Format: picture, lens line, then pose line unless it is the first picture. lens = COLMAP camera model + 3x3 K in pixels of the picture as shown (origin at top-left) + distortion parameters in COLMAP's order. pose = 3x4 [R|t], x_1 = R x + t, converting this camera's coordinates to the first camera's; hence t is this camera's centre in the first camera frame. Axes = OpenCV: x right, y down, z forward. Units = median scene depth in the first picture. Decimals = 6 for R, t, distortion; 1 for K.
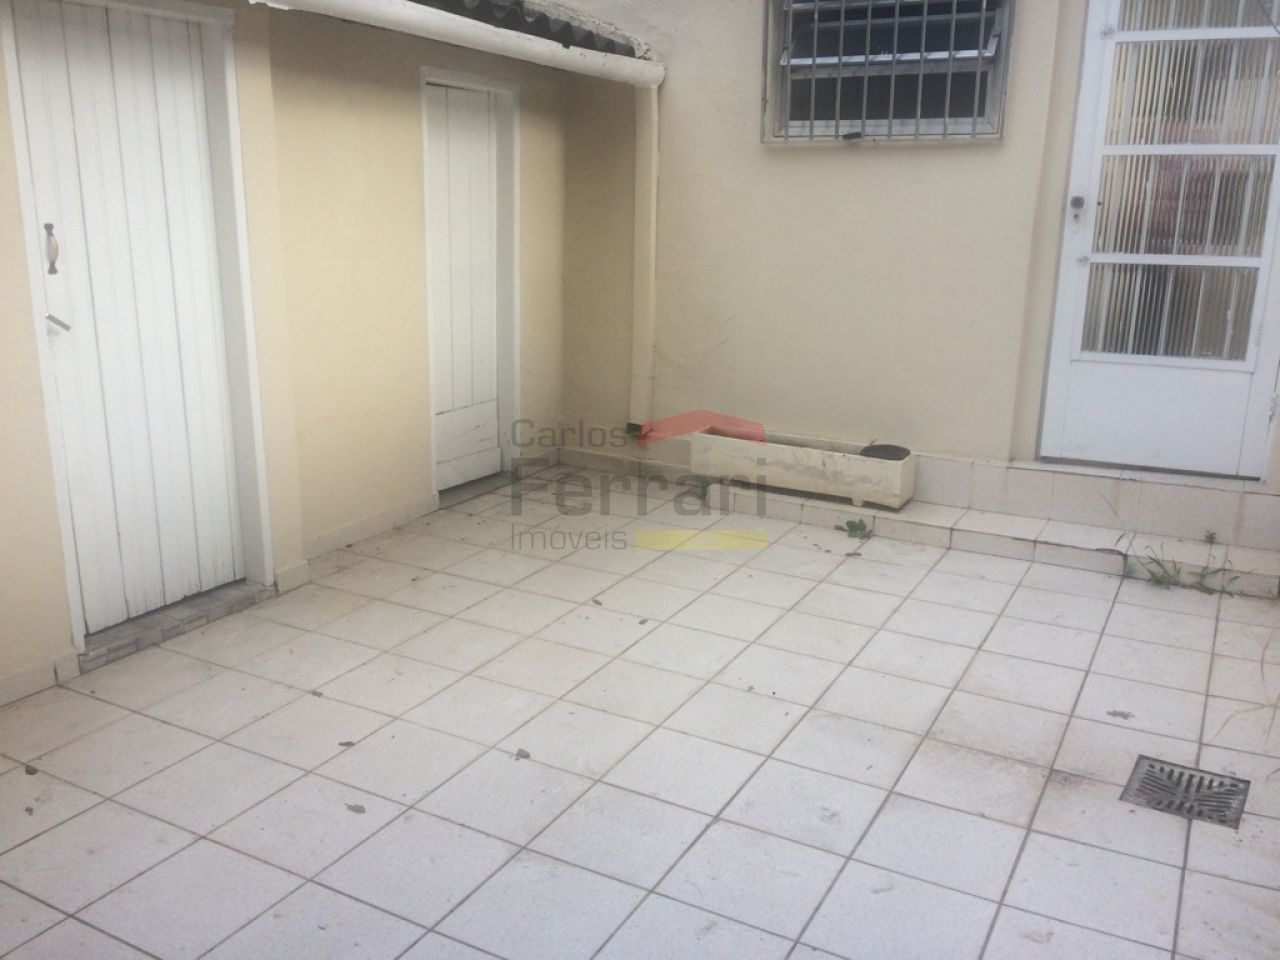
lens RADIAL K [[1101.3, 0, 638.8], [0, 1101.3, 477.5], [0, 0, 1]] dist [0.039033, -0.006259]
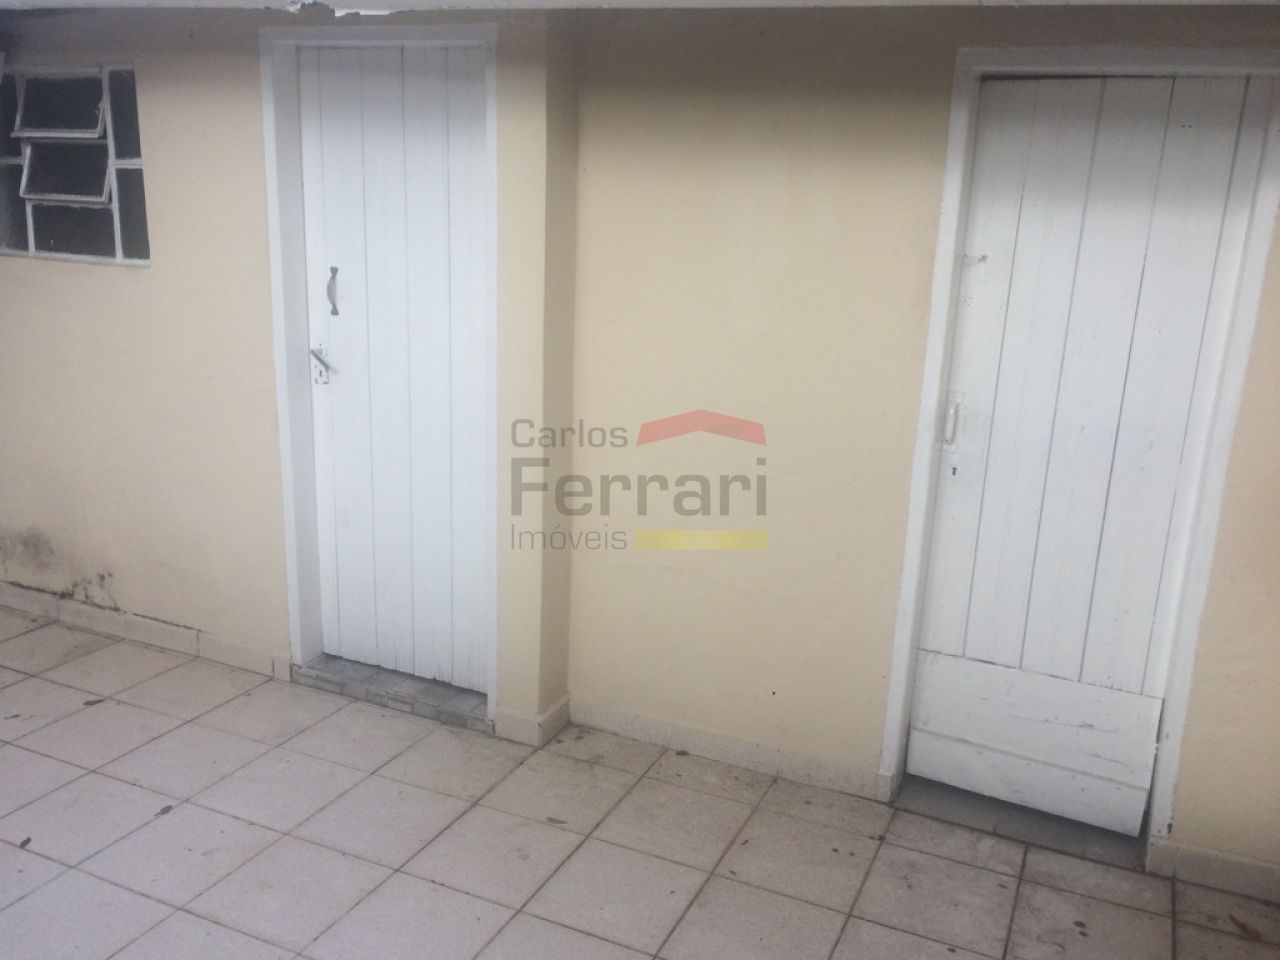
lens RADIAL K [[1101.3, 0, 640.4], [0, 1101.3, 480.2], [0, 0, 1]] dist [0.039033, -0.006259]
pose [[0.075104, 0.240978, -0.967620, 0.473765], [-0.292872, 0.932896, 0.209598, -0.303436], [0.953197, 0.267648, 0.140640, 1.046265]]
